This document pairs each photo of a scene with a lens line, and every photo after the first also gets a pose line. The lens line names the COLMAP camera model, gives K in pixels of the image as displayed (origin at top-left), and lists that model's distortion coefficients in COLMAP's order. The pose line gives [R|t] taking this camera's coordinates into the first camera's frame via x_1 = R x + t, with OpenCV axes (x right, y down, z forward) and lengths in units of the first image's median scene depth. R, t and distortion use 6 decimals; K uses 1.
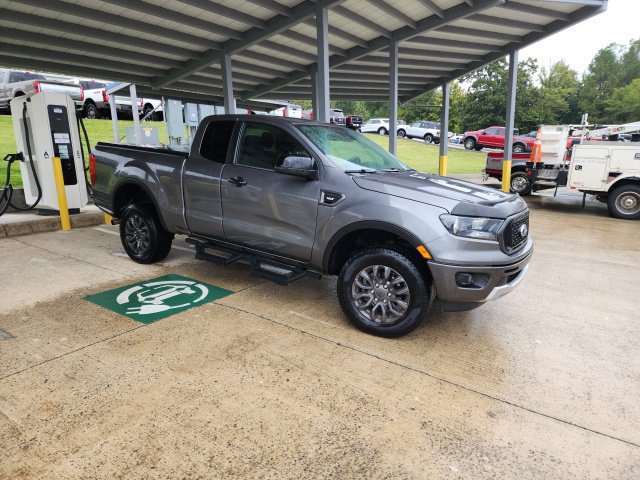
lens RADIAL K [[419.6, 0, 317.5], [0, 419.6, 239.9], [0, 0, 1]] dist [0.078369, -0.068861]
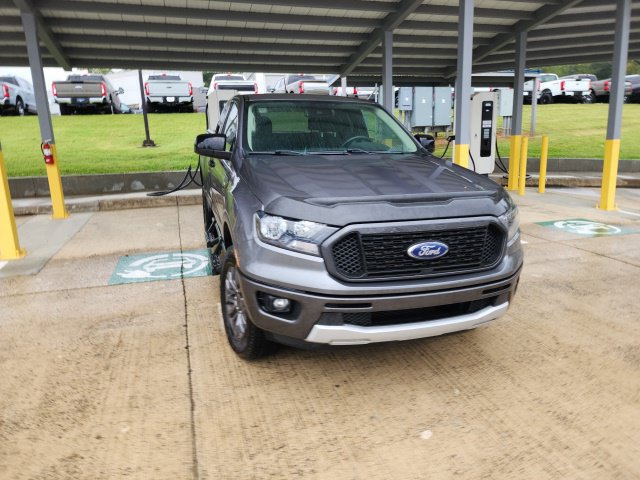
lens RADIAL K [[419.6, 0, 317.8], [0, 419.6, 238.7], [0, 0, 1]] dist [0.078369, -0.068861]
pose [[0.792100, 0.124415, -0.597577, 0.592637], [-0.107472, 0.992139, 0.064107, -0.051037], [0.600855, 0.013444, 0.799245, 0.339906]]
